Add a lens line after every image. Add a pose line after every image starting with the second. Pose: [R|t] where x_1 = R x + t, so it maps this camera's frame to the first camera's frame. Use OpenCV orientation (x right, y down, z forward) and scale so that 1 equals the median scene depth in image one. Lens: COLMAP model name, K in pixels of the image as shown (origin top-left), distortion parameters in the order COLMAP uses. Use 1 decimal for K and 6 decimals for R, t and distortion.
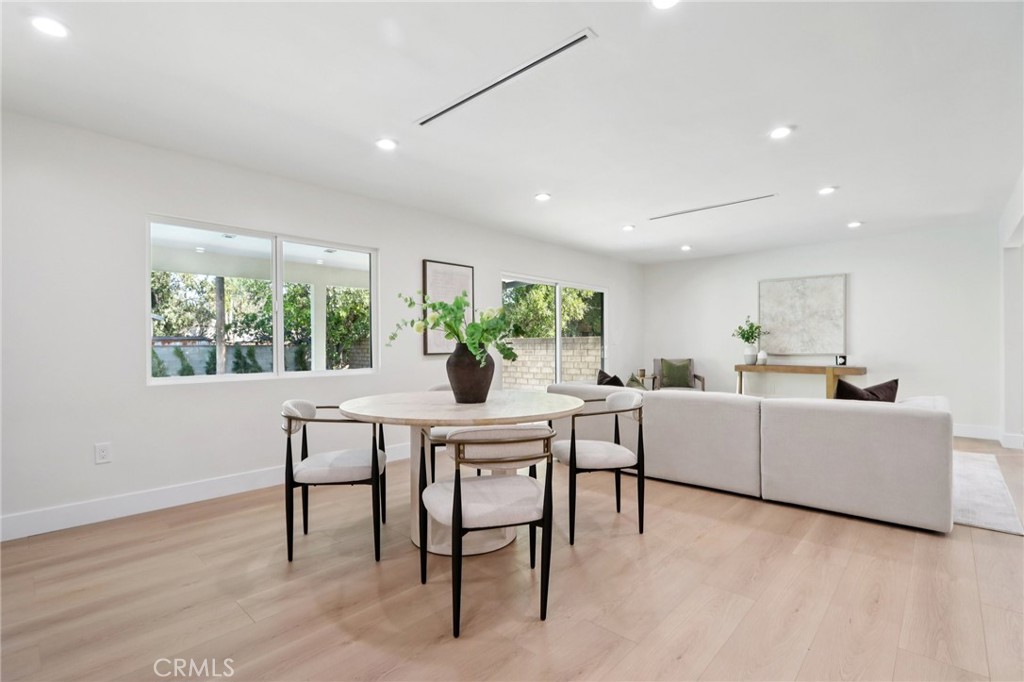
lens RADIAL K [[475.8, 0, 509.3], [0, 475.8, 343.2], [0, 0, 1]] dist [-0.014287, -0.000254]
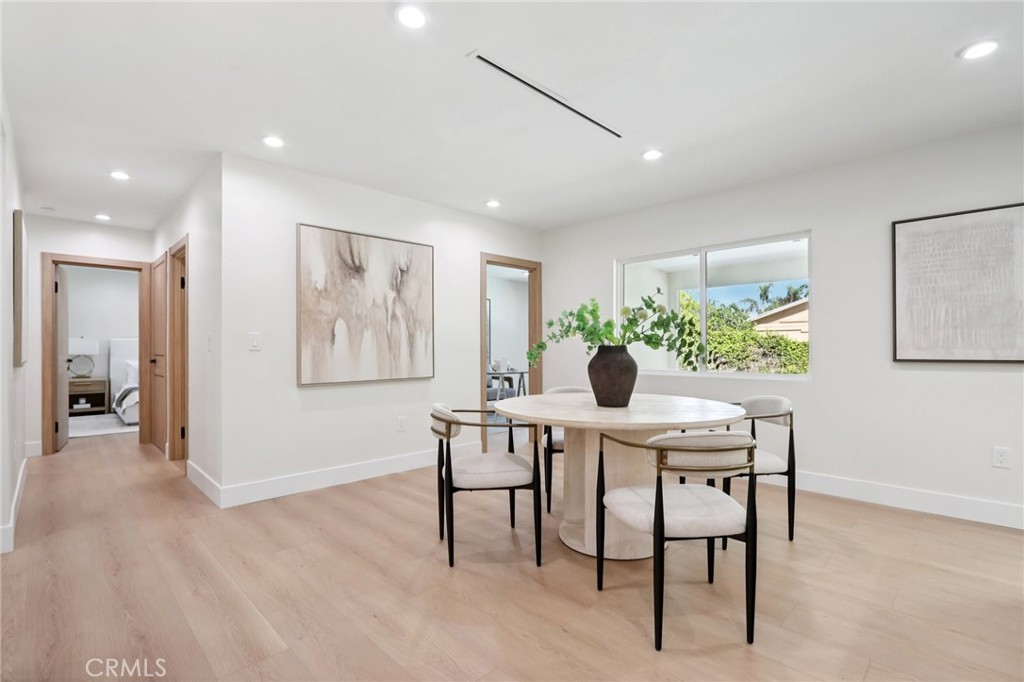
lens RADIAL K [[475.8, 0, 491.1], [0, 475.8, 344.3], [0, 0, 1]] dist [-0.014287, -0.000254]
pose [[-0.079812, -0.003544, -0.996804, 0.386814], [0.003189, 0.999988, -0.003810, 0.000552], [0.996805, -0.003483, -0.079800, 0.340938]]
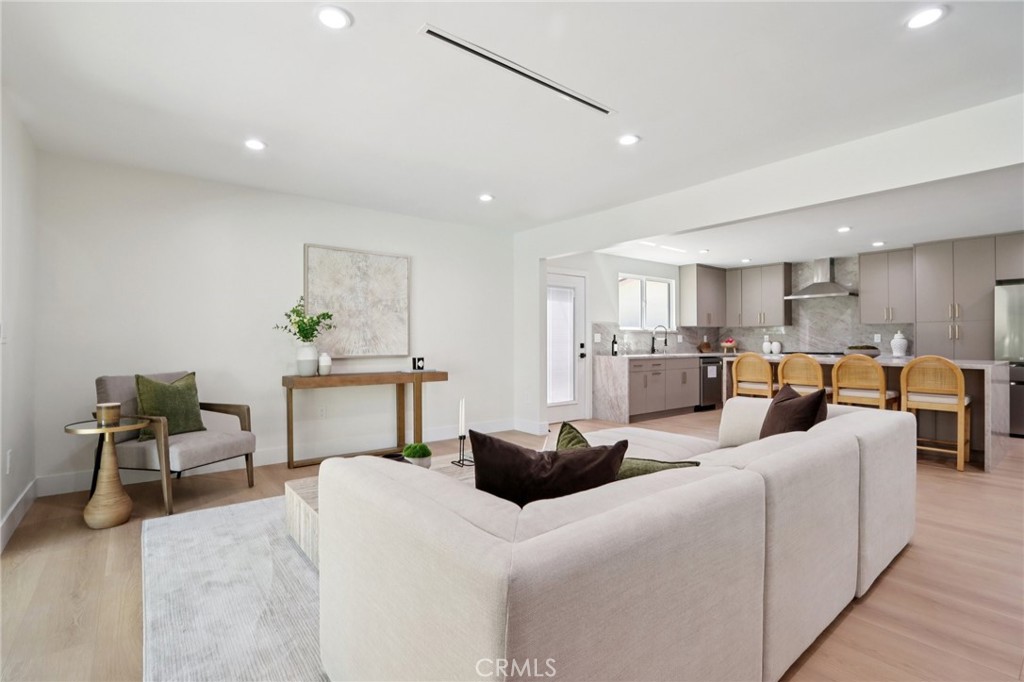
lens RADIAL K [[475.8, 0, 512.5], [0, 475.8, 342.8], [0, 0, 1]] dist [-0.014287, -0.000254]
pose [[0.161853, 0.002647, 0.986811, -0.061909], [-0.001250, 0.999996, -0.002477, 0.003300], [-0.986814, -0.000832, 0.161856, 0.656187]]
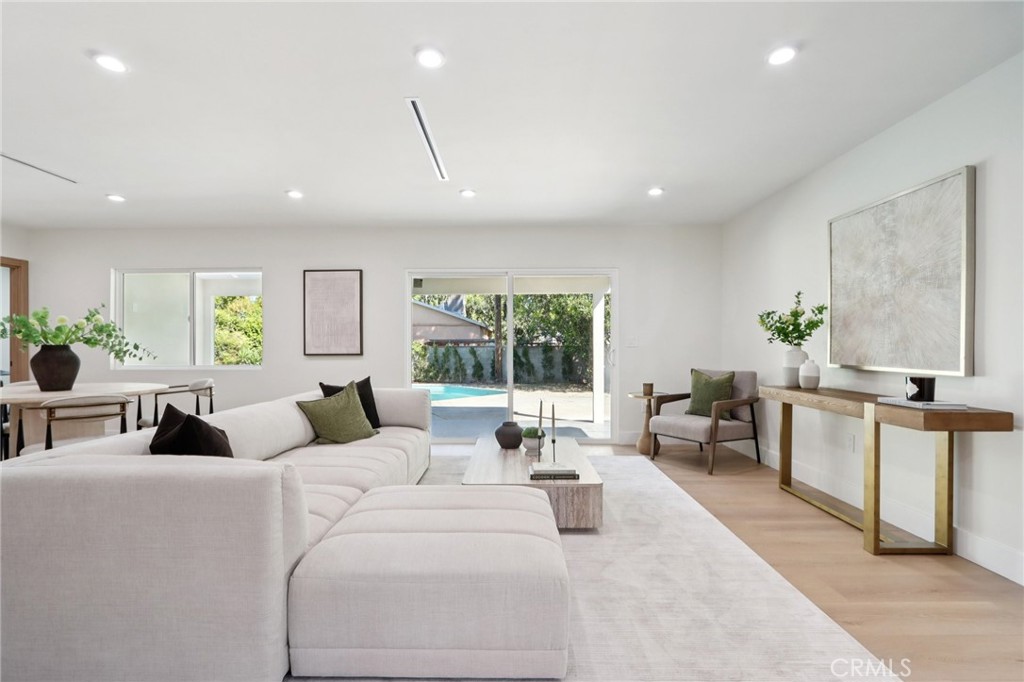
lens RADIAL K [[475.8, 0, 510.4], [0, 475.8, 349.1], [0, 0, 1]] dist [-0.014287, -0.000254]
pose [[0.667984, 0.007772, -0.744135, 0.708302], [-0.000302, 0.999948, 0.010172, -0.000431], [0.744176, -0.006570, 0.667951, 0.438427]]
